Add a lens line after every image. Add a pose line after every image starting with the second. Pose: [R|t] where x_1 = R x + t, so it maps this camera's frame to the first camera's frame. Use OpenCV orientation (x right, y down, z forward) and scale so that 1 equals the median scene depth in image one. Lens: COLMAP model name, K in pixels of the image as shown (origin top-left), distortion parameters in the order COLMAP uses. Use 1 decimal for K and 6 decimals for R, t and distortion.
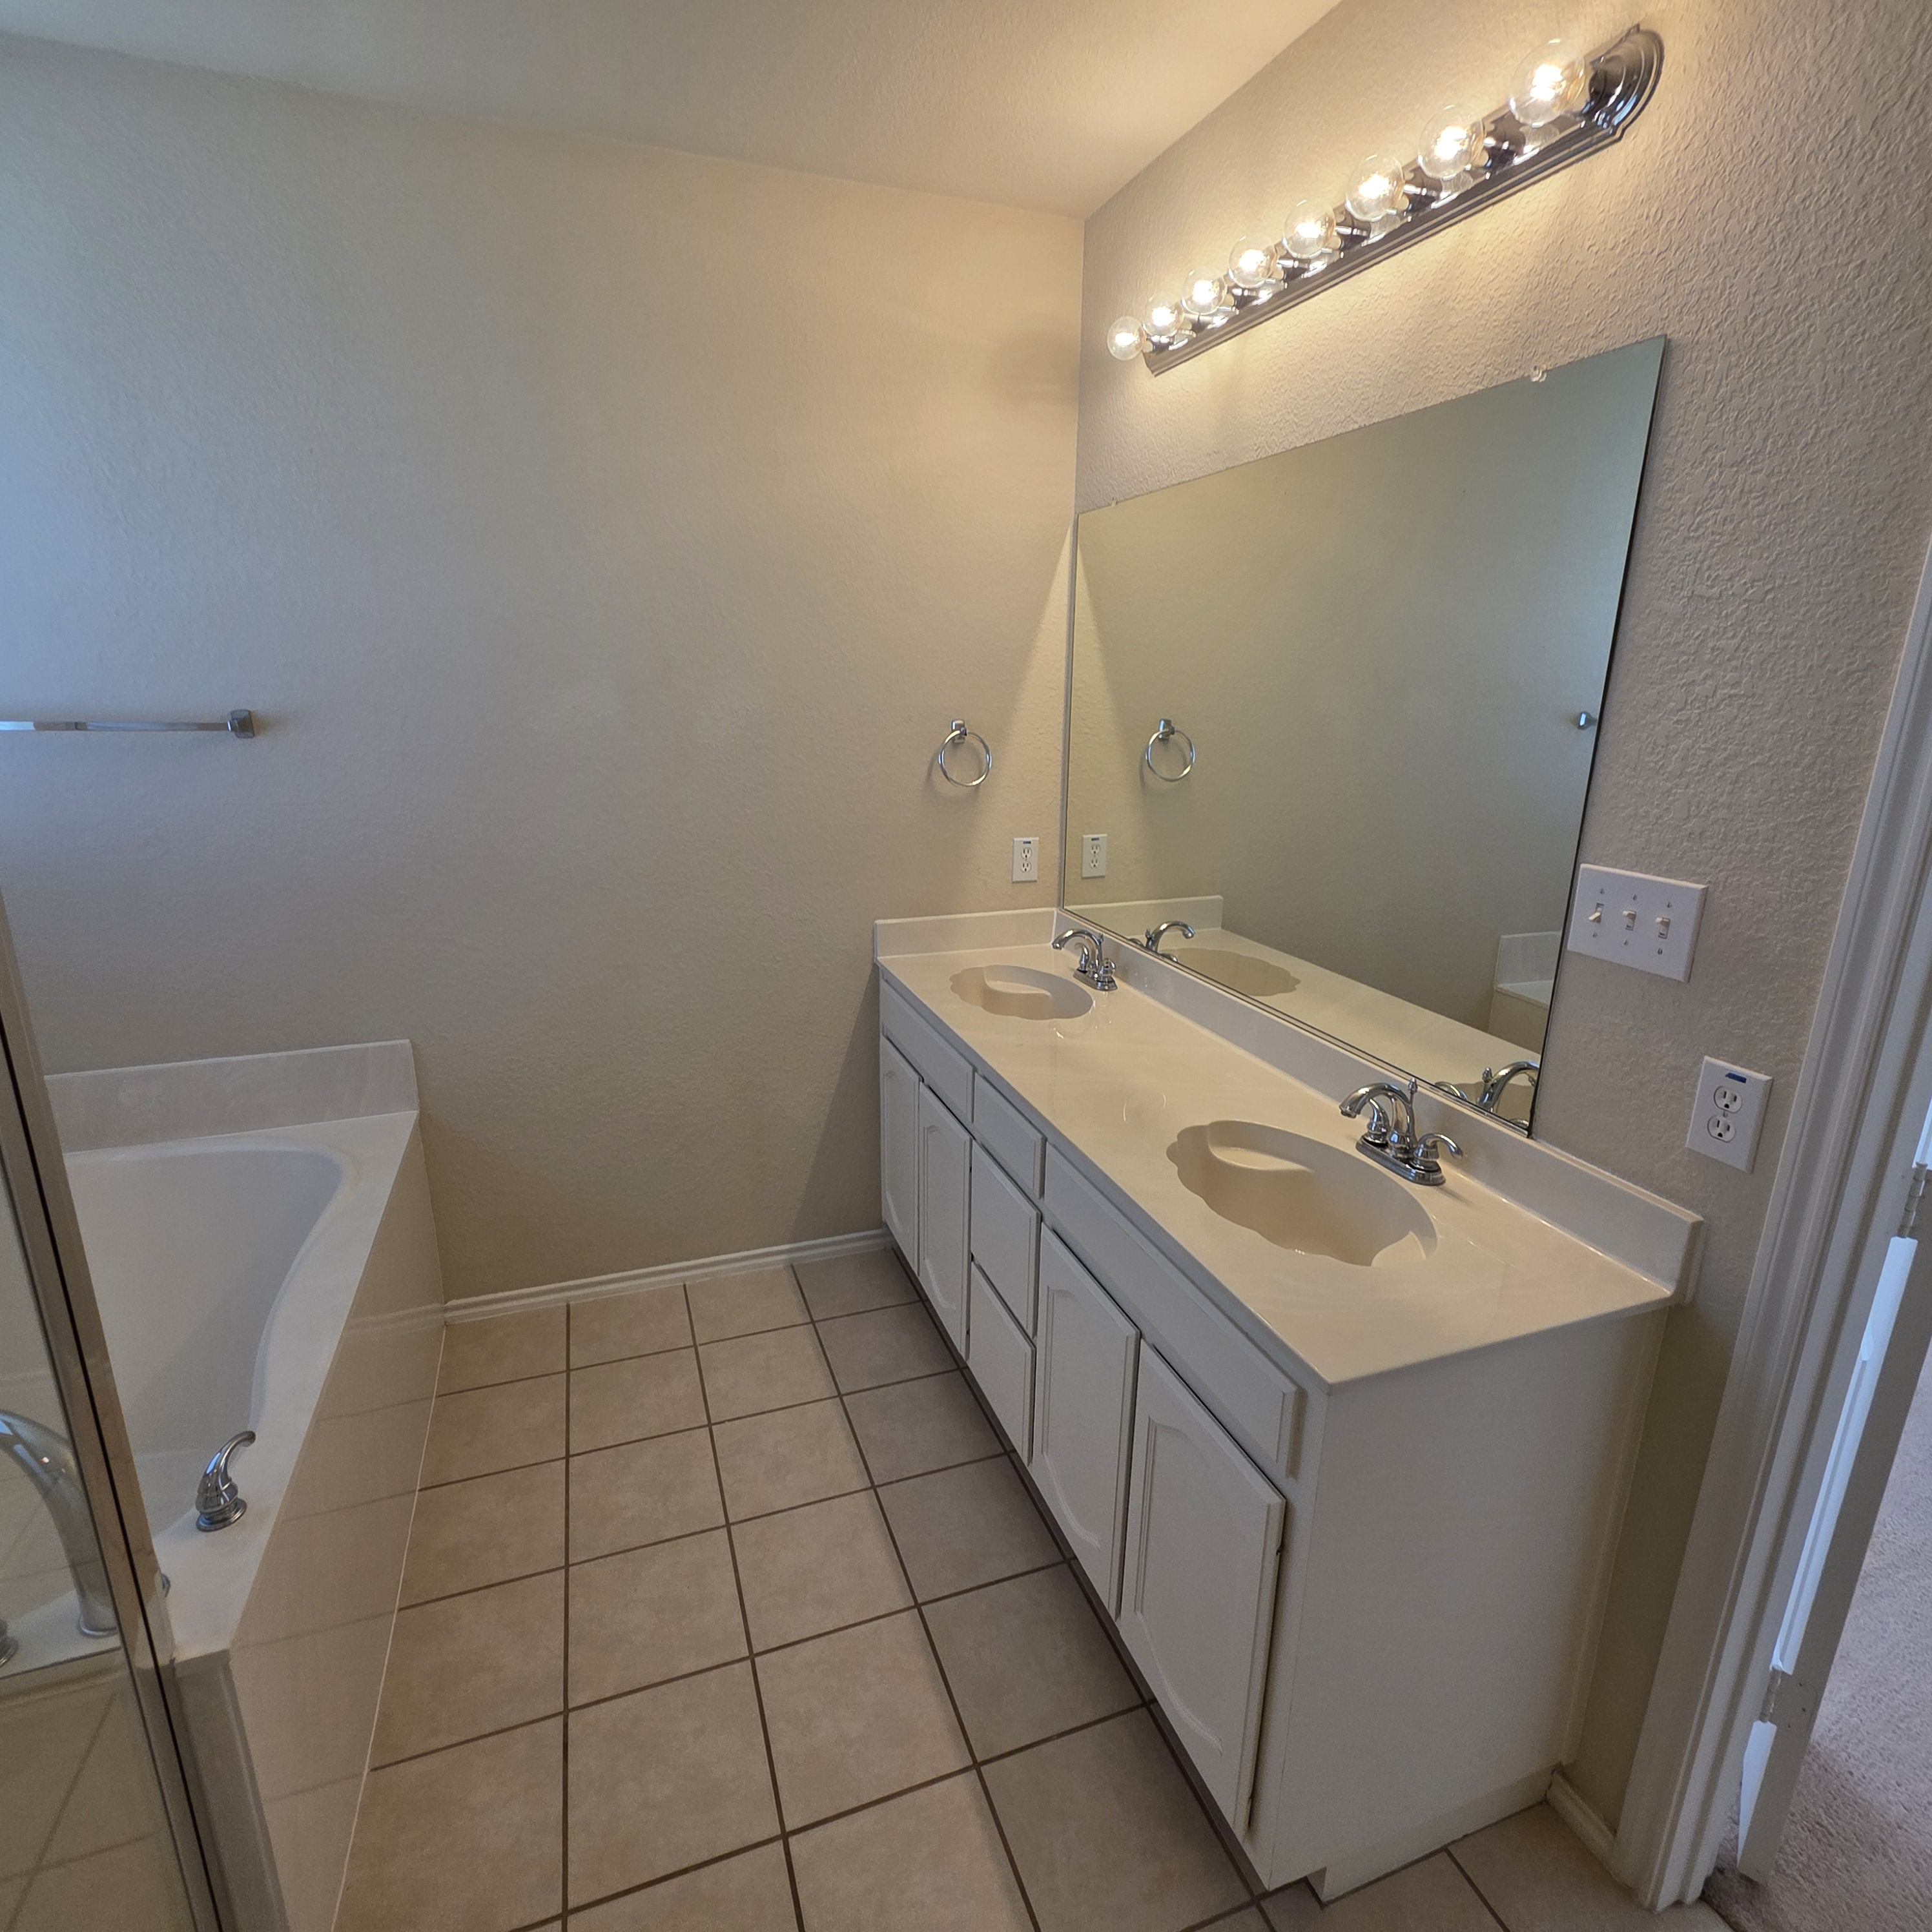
lens RADIAL K [[1026.3, 0, 956.3], [0, 1026.3, 955.2], [0, 0, 1]] dist [0.003370, -0.001278]
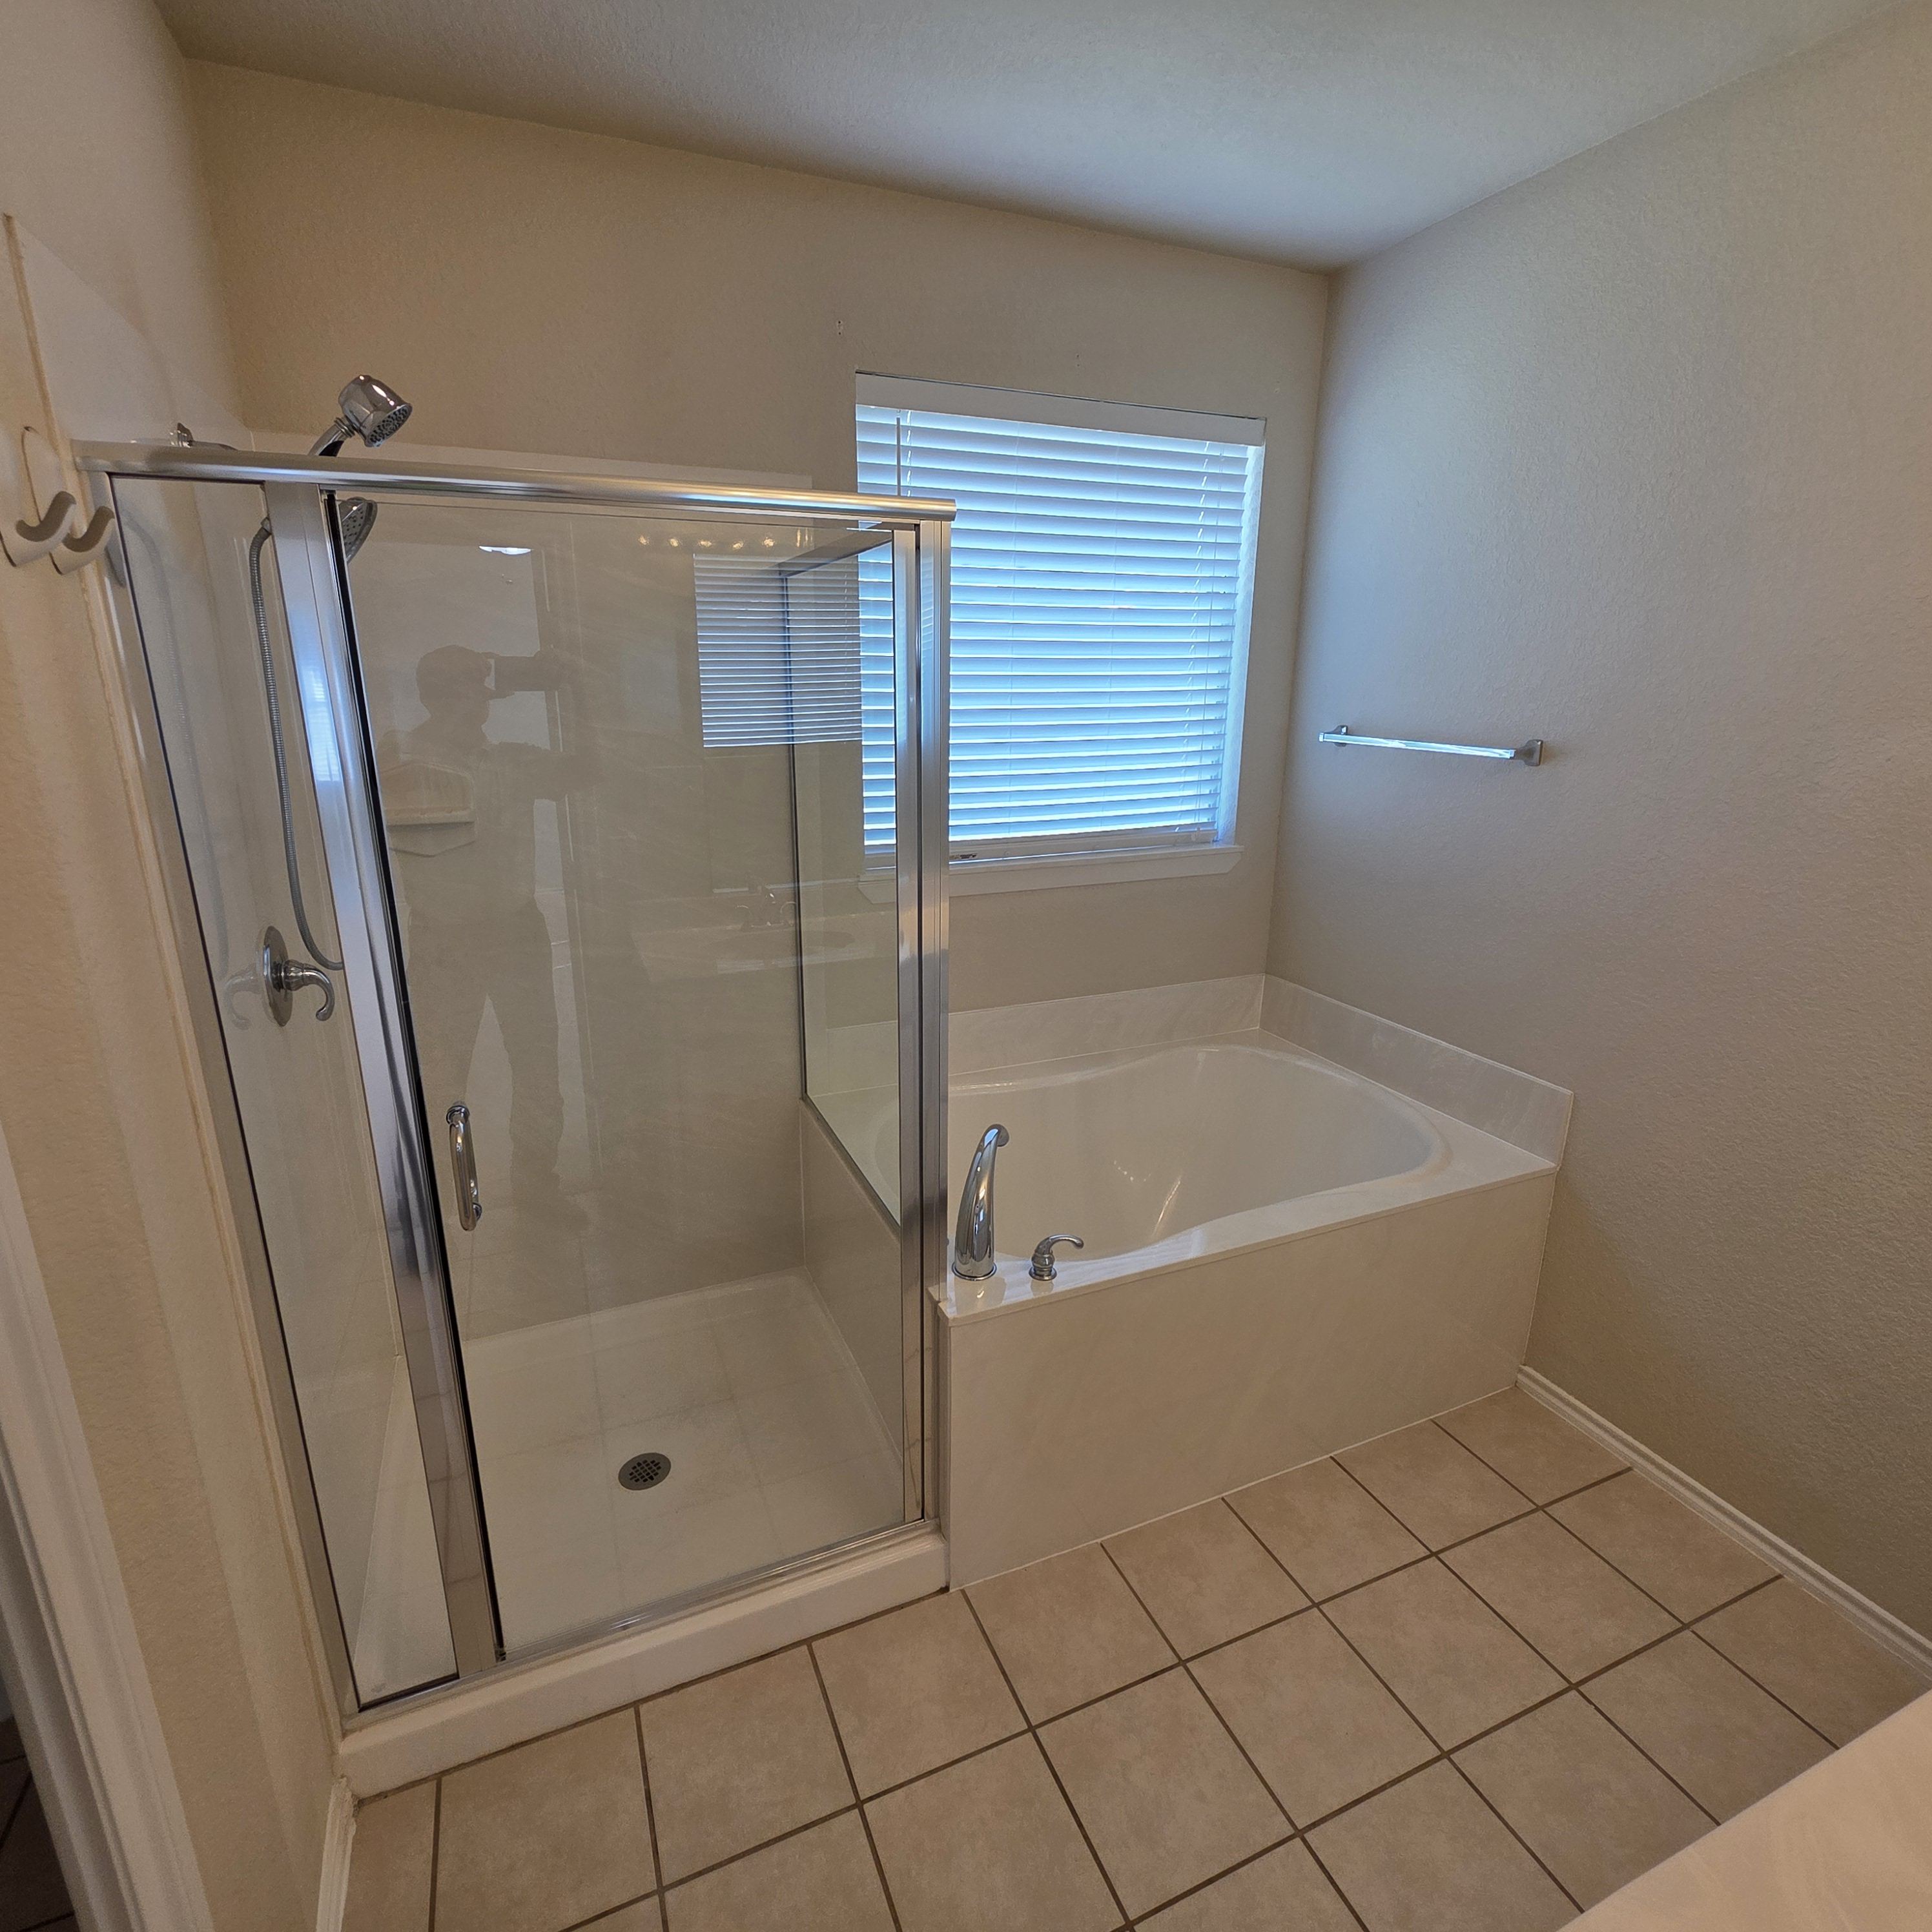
lens RADIAL K [[1026.3, 0, 954.7], [0, 1026.3, 959.6], [0, 0, 1]] dist [0.003370, -0.001278]
pose [[0.053279, 0.256358, -0.965112, 0.338682], [-0.259878, 0.936742, 0.234475, -0.112587], [0.964171, 0.238318, 0.116531, 0.334694]]
